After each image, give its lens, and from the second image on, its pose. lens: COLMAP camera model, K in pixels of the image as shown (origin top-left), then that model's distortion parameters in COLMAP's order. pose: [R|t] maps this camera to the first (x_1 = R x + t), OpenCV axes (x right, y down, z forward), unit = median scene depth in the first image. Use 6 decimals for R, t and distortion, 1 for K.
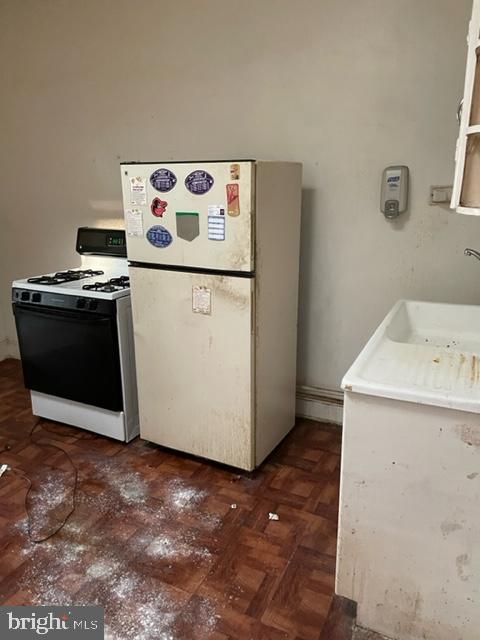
lens RADIAL K [[484.9, 0, 236.4], [0, 484.9, 322.1], [0, 0, 1]] dist [0.061876, -0.066043]
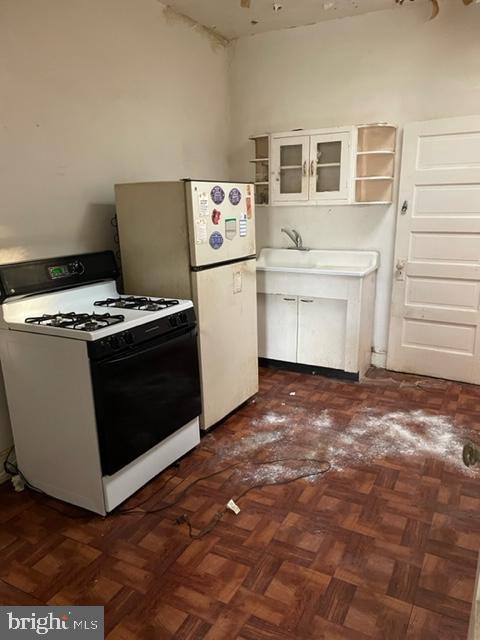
lens RADIAL K [[484.9, 0, 238.3], [0, 484.9, 325.1], [0, 0, 1]] dist [0.061876, -0.066043]
pose [[0.025400, -0.235907, 0.971444, -1.402577], [0.306500, 0.926794, 0.217051, -0.225434], [-0.951532, 0.292235, 0.095846, 0.886493]]
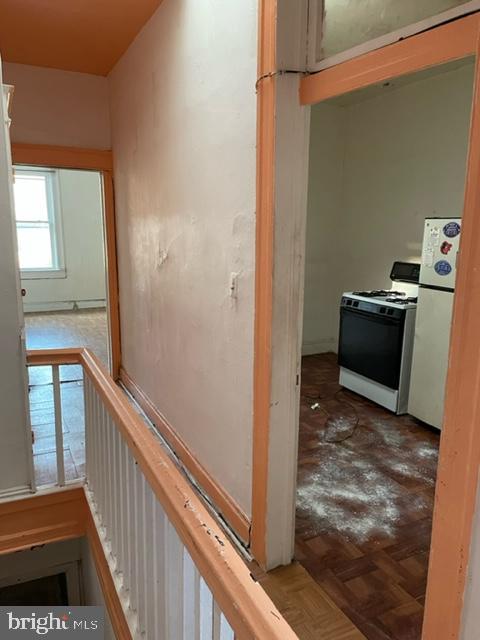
lens RADIAL K [[484.9, 0, 237.2], [0, 484.9, 320.3], [0, 0, 1]] dist [0.061876, -0.066043]
pose [[0.789832, 0.142136, -0.596626, 0.244645], [-0.196091, 0.980239, -0.026066, 0.132525], [0.581131, 0.137581, 0.802096, -0.488068]]
